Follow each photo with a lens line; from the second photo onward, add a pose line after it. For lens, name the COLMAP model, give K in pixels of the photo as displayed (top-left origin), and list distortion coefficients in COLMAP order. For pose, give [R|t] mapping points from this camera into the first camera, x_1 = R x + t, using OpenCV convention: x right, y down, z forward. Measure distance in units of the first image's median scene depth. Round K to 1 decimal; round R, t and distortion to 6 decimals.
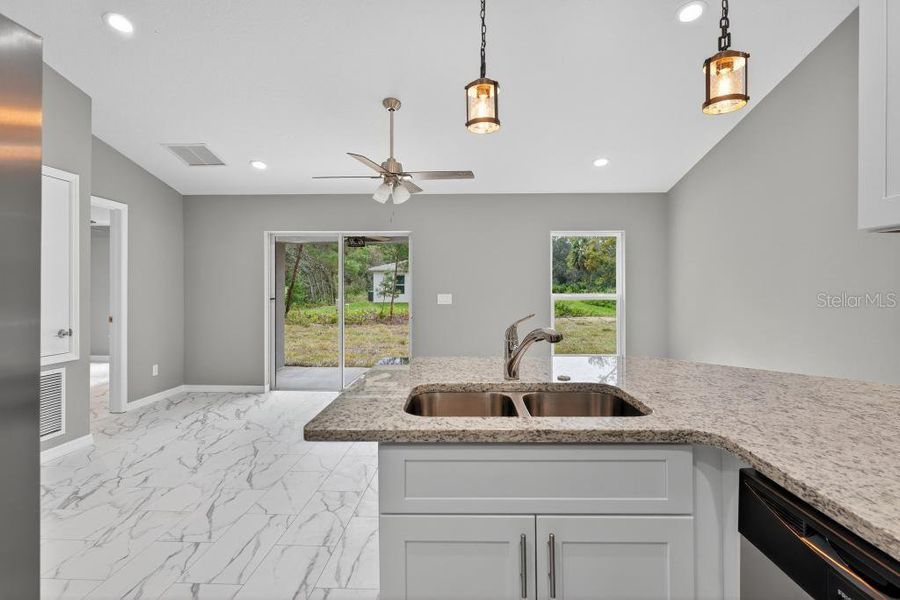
lens RADIAL K [[446.5, 0, 461.8], [0, 446.5, 289.0], [0, 0, 1]] dist [-0.001077, -0.000471]
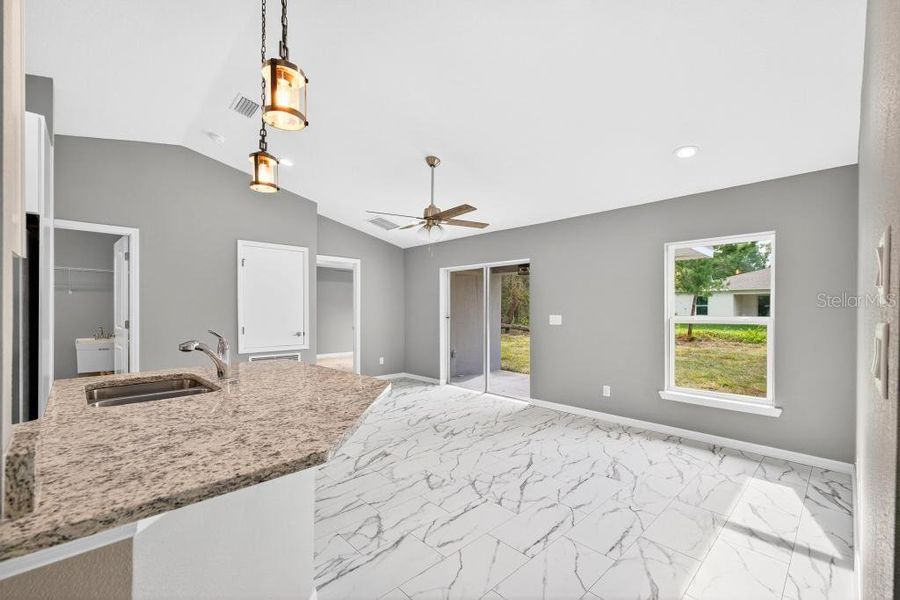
lens RADIAL K [[379.9, 0, 470.5], [0, 379.9, 312.2], [0, 0, 1]] dist [0.029650, -0.000012]
pose [[0.722817, 0.004321, -0.691026, 0.490793], [-0.000016, 0.999981, 0.006236, -0.001001], [0.691040, -0.004497, 0.722803, 0.231004]]
